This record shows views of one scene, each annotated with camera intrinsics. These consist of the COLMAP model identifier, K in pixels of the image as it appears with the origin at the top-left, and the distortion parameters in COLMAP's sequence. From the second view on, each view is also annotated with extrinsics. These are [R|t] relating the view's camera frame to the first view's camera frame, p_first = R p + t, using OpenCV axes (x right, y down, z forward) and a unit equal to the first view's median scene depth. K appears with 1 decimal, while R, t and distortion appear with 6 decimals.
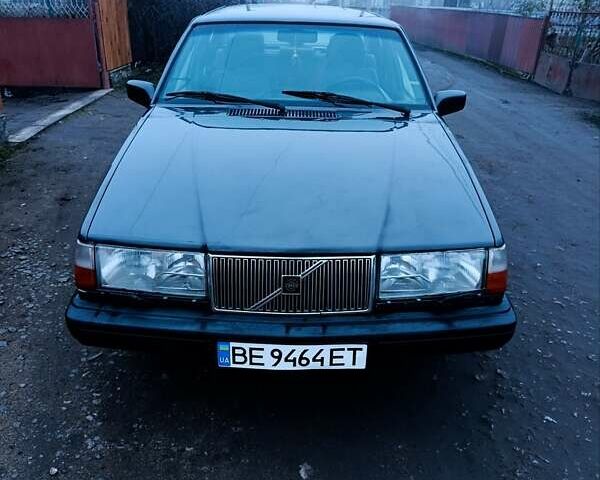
lens RADIAL K [[539.3, 0, 300.0], [0, 539.3, 240.0], [0, 0, 1]] dist [0.076371, -0.159399]
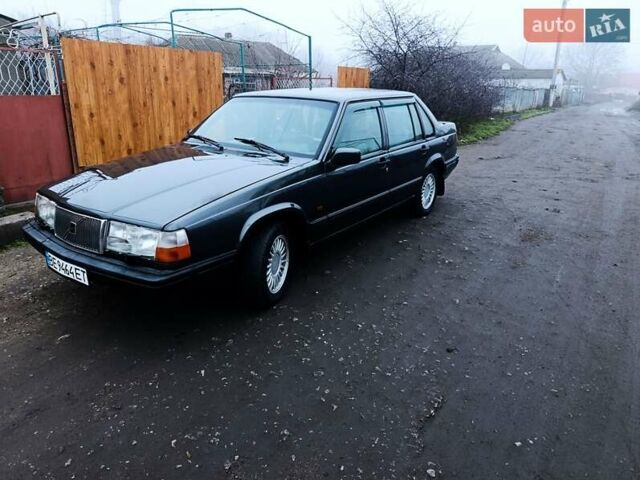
lens RADIAL K [[433.5, 0, 320.0], [0, 433.5, 240.0], [0, 0, 1]] dist [0.066159, -0.113151]
pose [[0.811369, 0.185588, -0.554291, 1.413187], [-0.237991, 0.970989, -0.023262, -0.038076], [0.533893, 0.150790, 0.831998, 0.232952]]
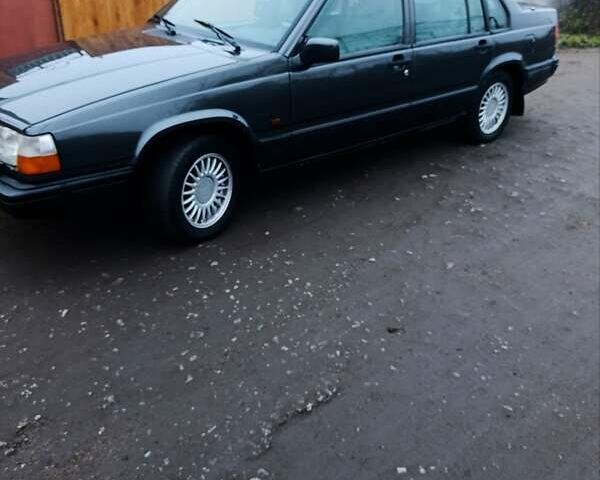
lens RADIAL K [[539.3, 0, 300.0], [0, 539.3, 240.0], [0, 0, 1]] dist [0.076371, -0.159399]
pose [[0.651669, 0.347546, -0.674195, 1.678181], [-0.316718, 0.932334, 0.174479, -0.174025], [0.689214, 0.099827, 0.717648, 0.581604]]
